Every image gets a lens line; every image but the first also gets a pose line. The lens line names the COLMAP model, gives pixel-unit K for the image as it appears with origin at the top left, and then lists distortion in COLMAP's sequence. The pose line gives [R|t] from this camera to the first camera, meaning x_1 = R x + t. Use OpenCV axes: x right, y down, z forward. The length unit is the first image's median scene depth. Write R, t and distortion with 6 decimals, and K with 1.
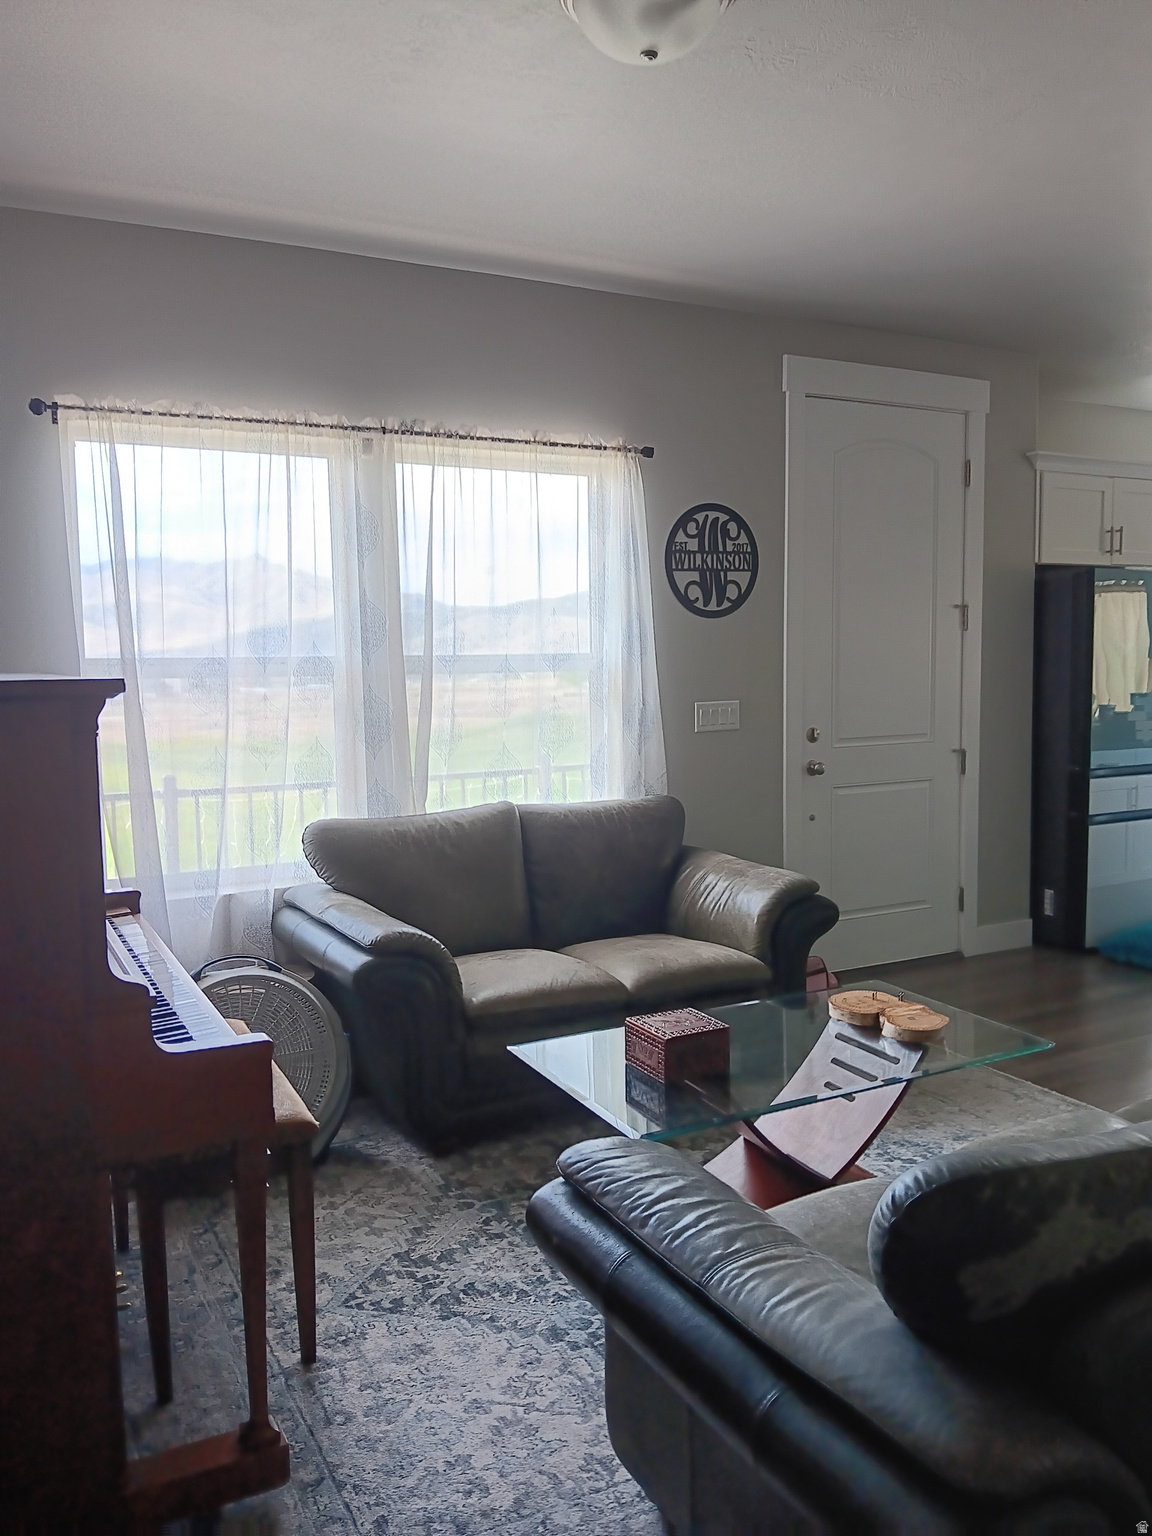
lens RADIAL K [[1173.0, 0, 576.0], [0, 1173.0, 768.0], [0, 0, 1]] dist [0.092070, -0.217482]
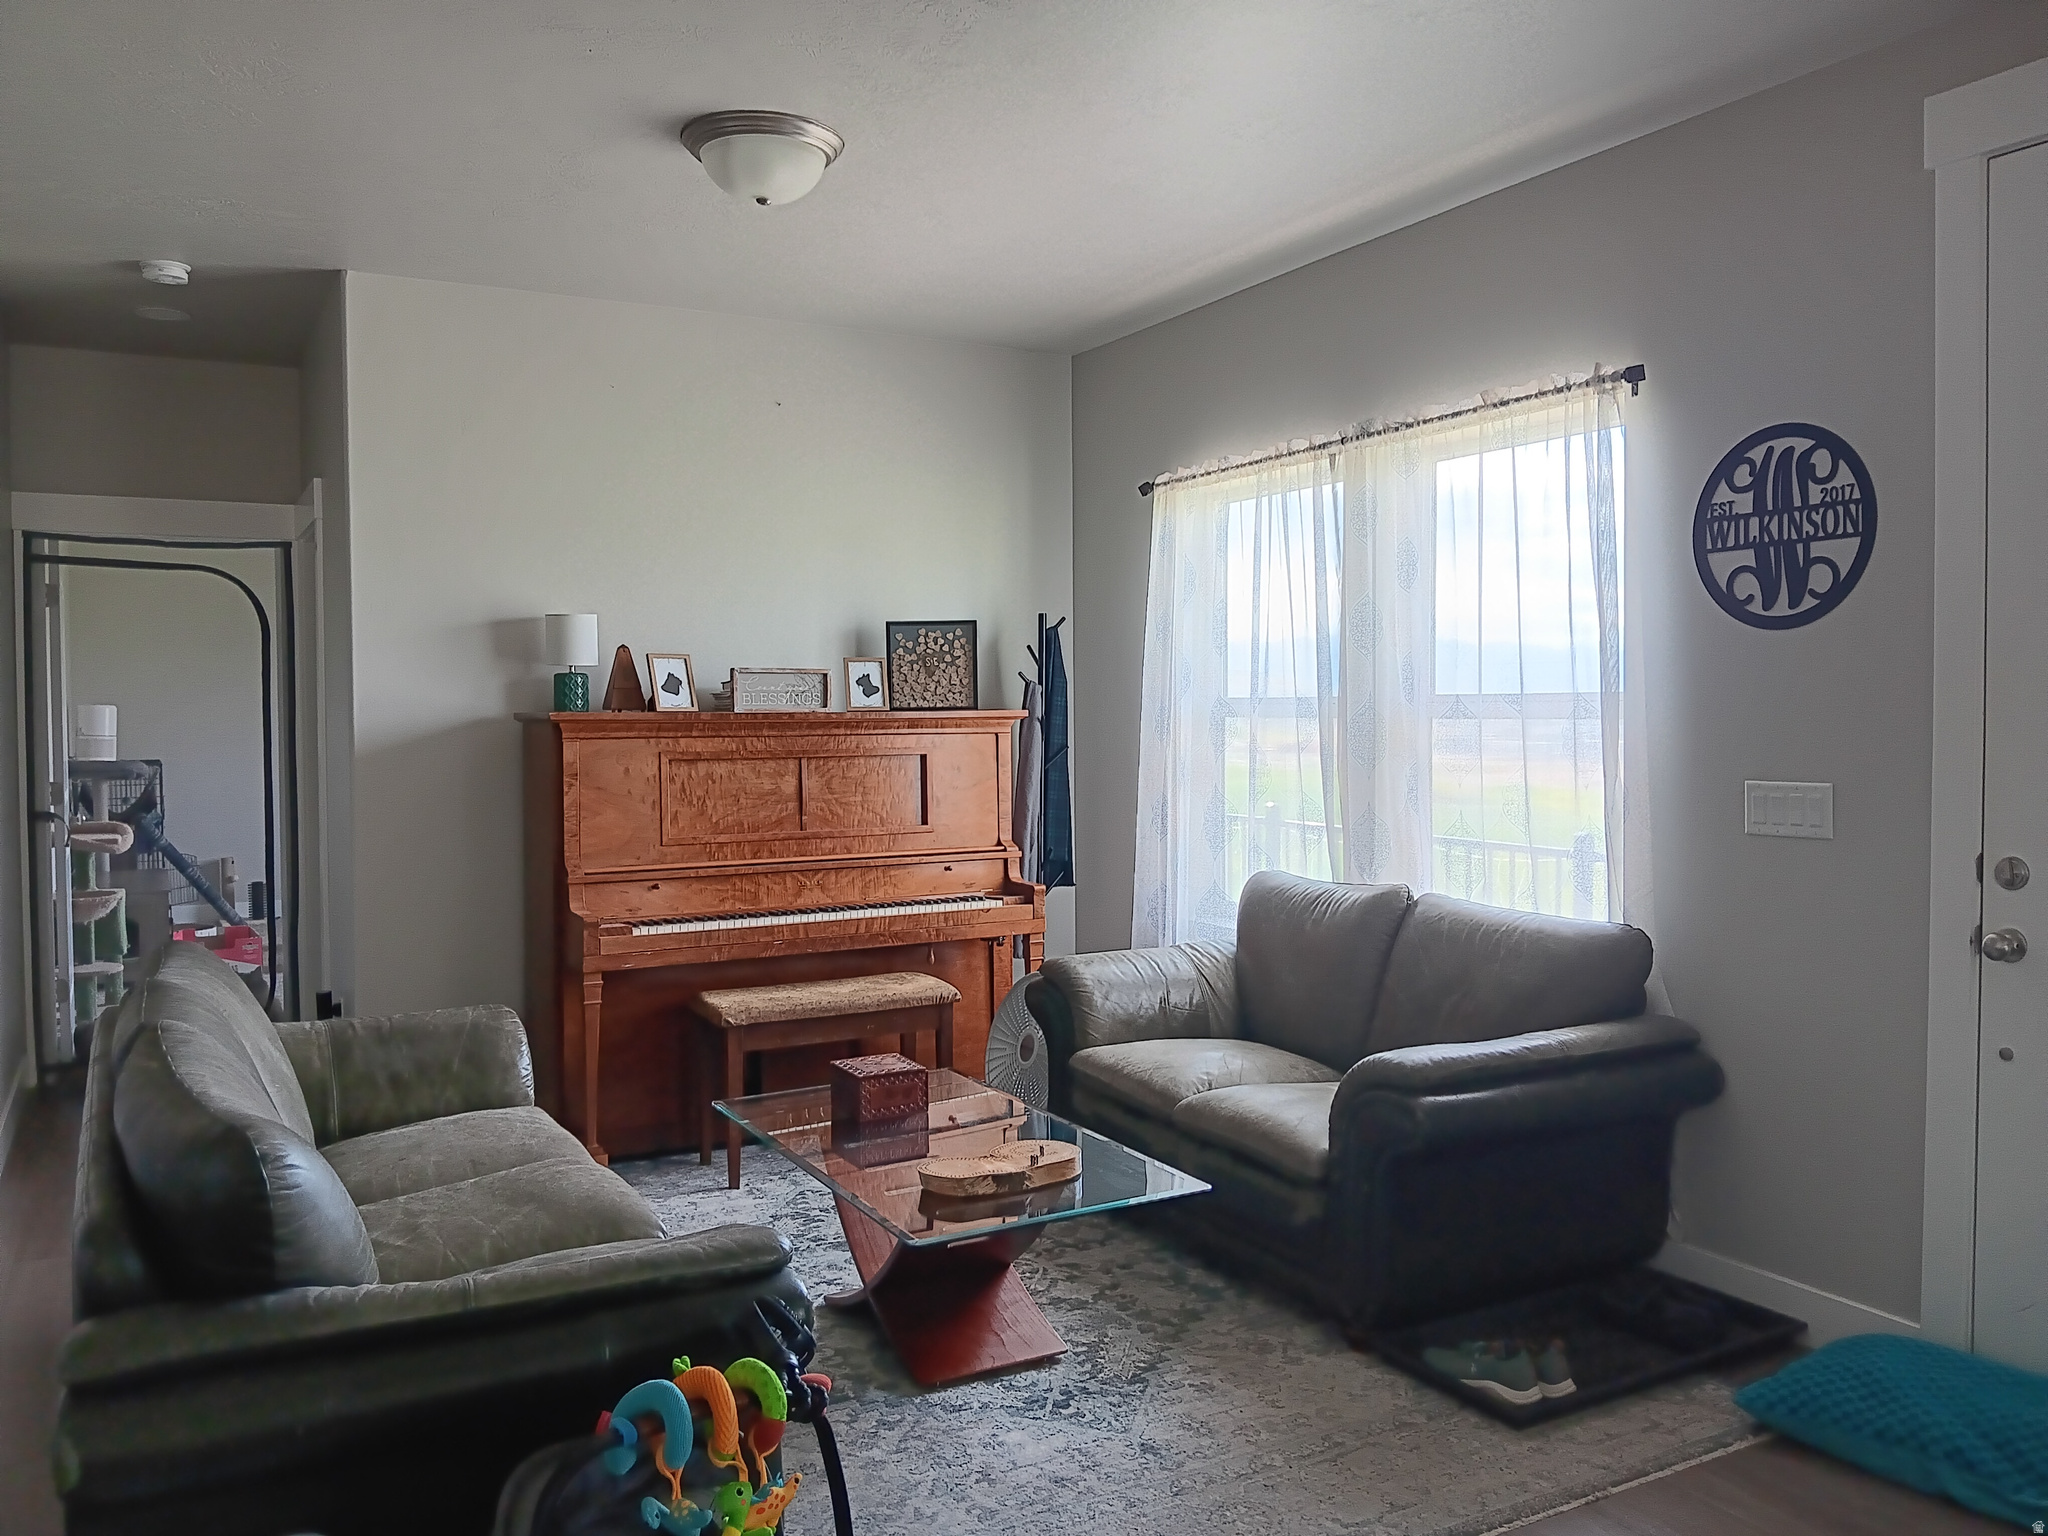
lens RADIAL K [[1564.0, 0, 1025.4], [0, 1564.0, 757.3], [0, 0, 1]] dist [0.092070, -0.217482]
pose [[0.023506, 0.044418, -0.998736, 0.850981], [-0.090798, 0.994978, 0.042114, -0.067488], [0.995592, 0.089693, 0.027421, 0.637582]]
